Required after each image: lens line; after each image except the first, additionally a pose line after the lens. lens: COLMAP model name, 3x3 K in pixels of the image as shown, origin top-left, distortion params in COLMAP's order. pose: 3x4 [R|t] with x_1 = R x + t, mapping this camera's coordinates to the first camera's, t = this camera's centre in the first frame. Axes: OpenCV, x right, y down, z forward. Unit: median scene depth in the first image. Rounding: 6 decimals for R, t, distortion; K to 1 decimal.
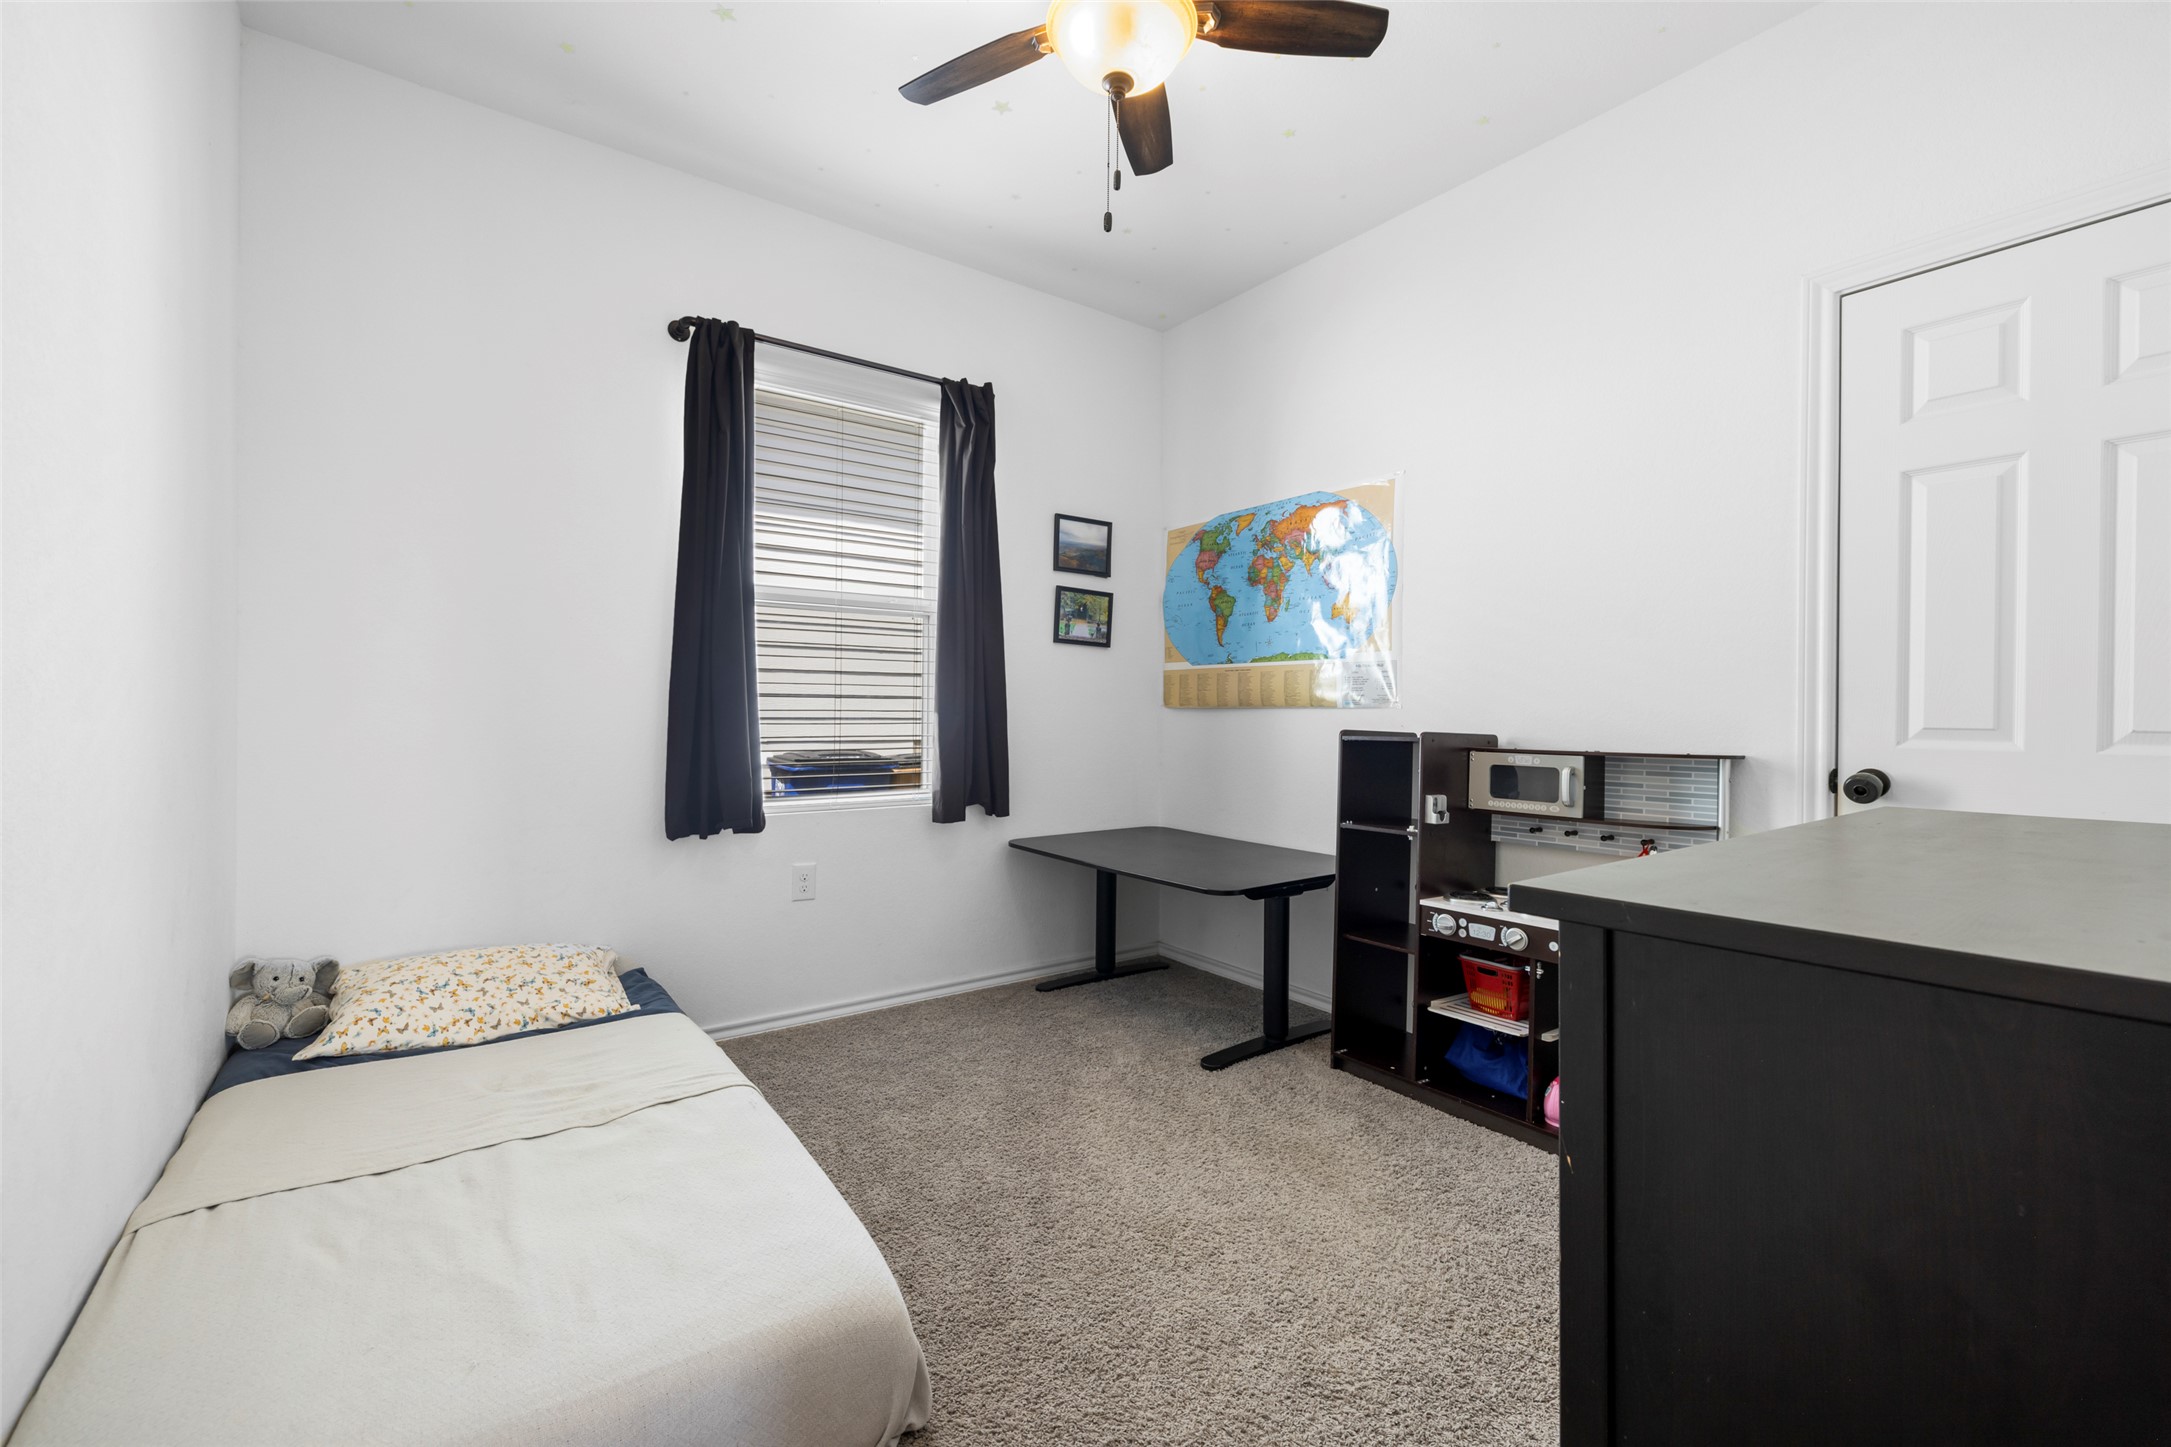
lens RADIAL K [[917.4, 0, 1077.4], [0, 917.4, 715.6], [0, 0, 1]] dist [0.001792, -0.000206]
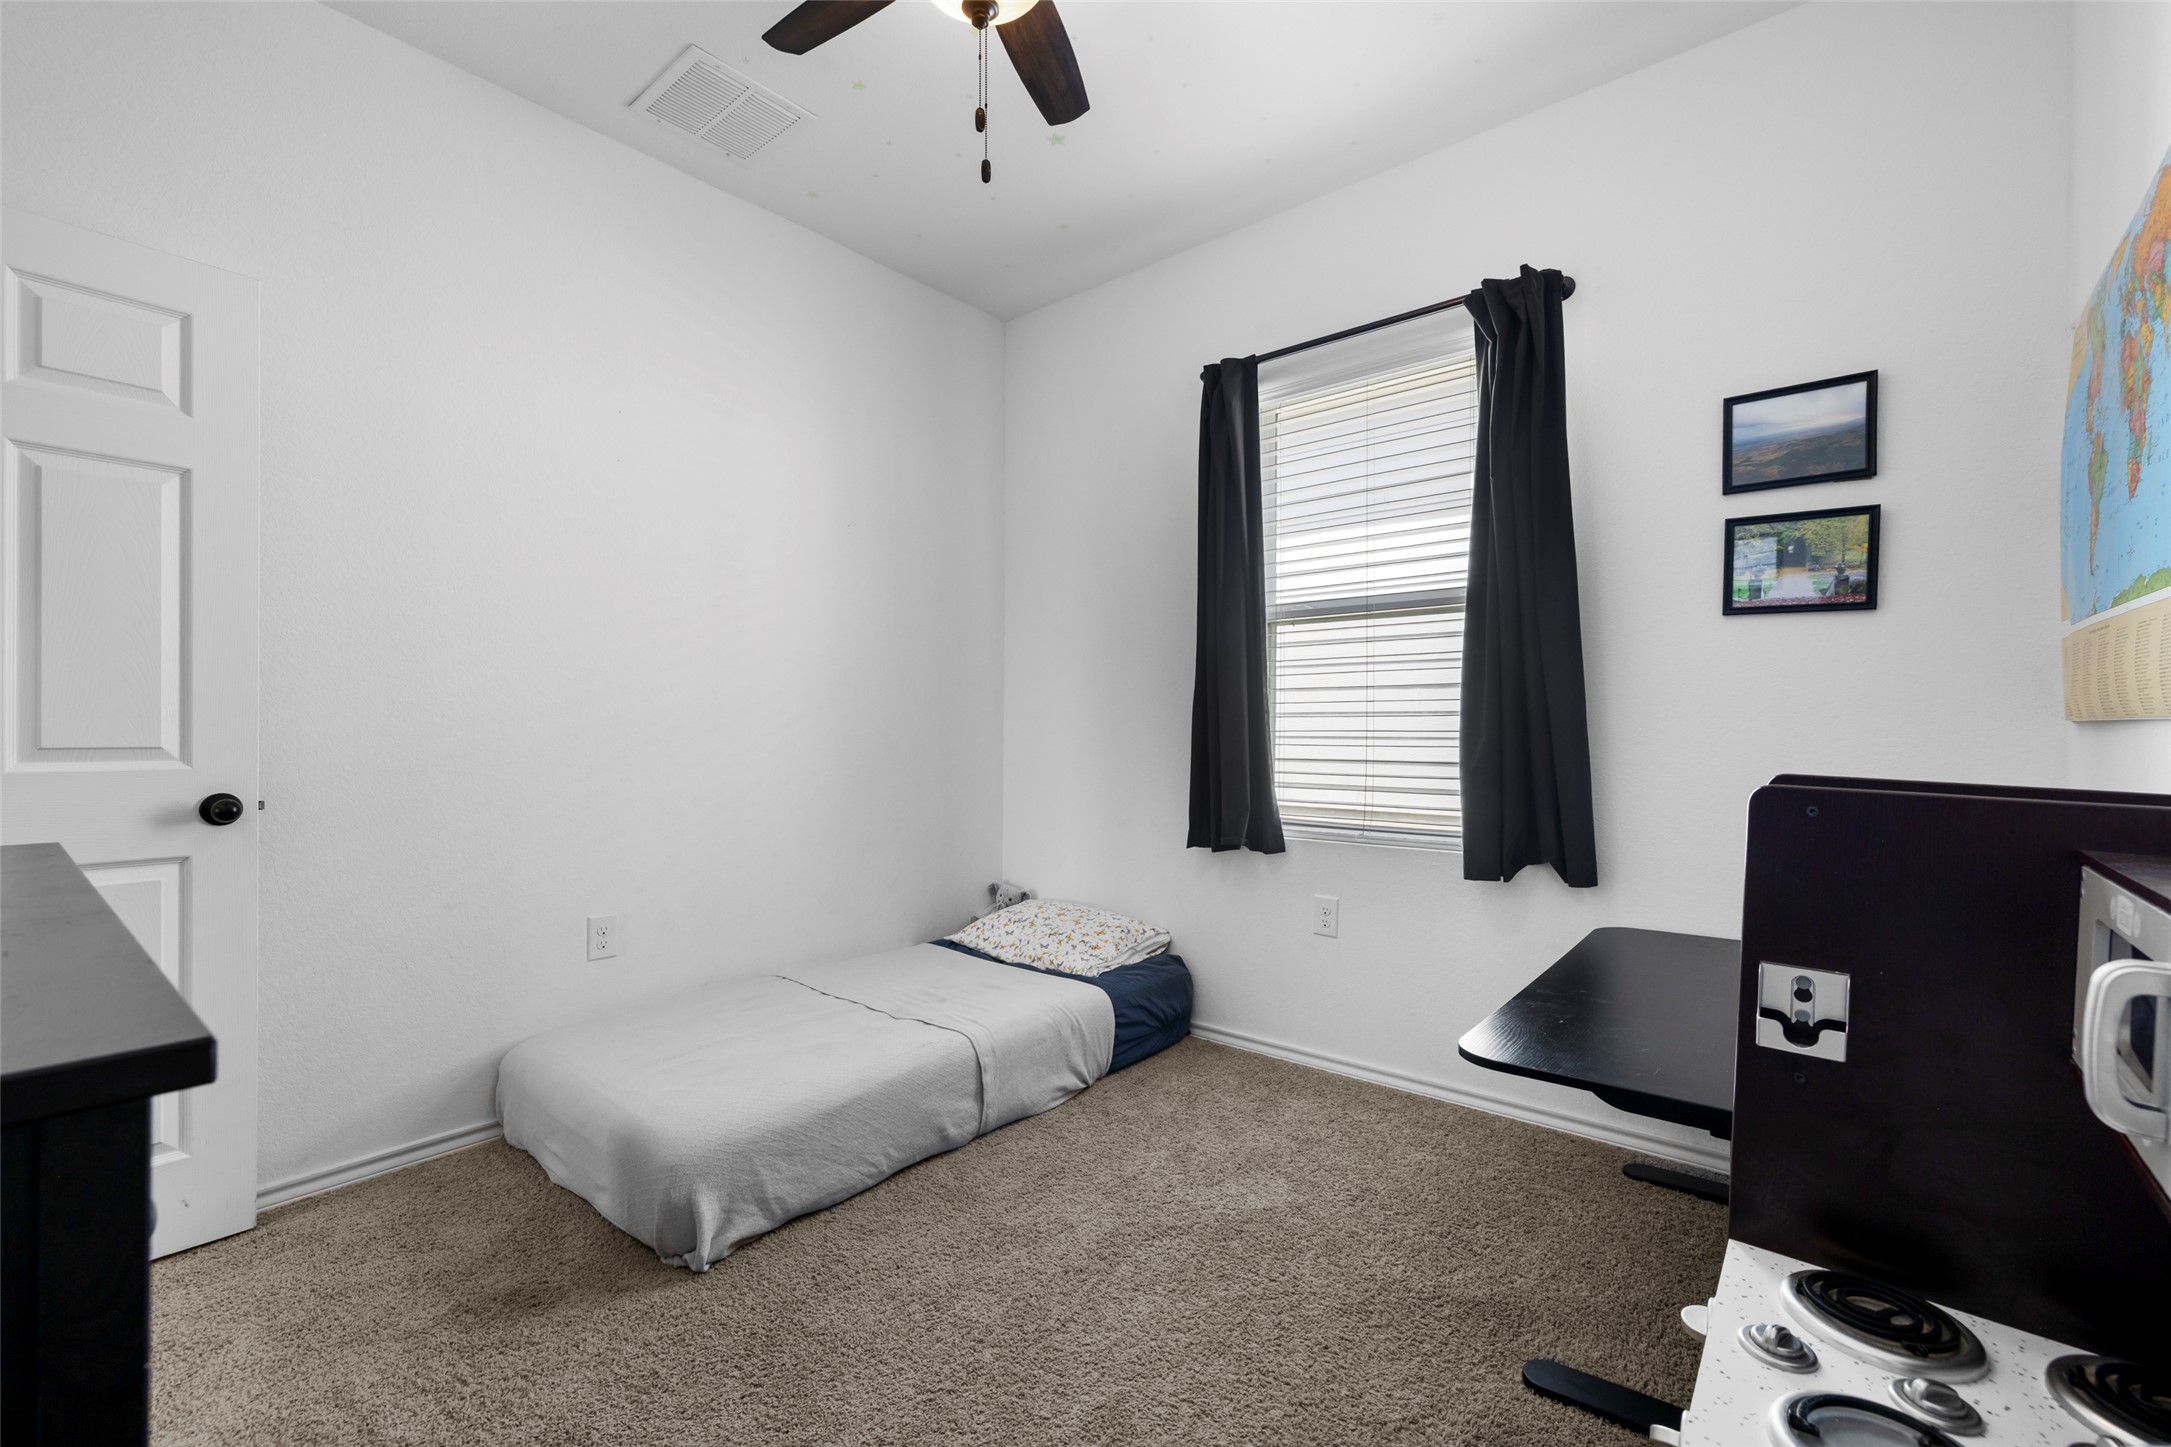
lens RADIAL K [[917.4, 0, 1075.2], [0, 917.4, 734.6], [0, 0, 1]] dist [0.001792, -0.000206]
pose [[0.232902, -0.000861, -0.972500, 0.457068], [-0.003811, 0.999991, -0.001798, 0.000193], [0.972493, 0.004125, 0.232897, 0.451200]]
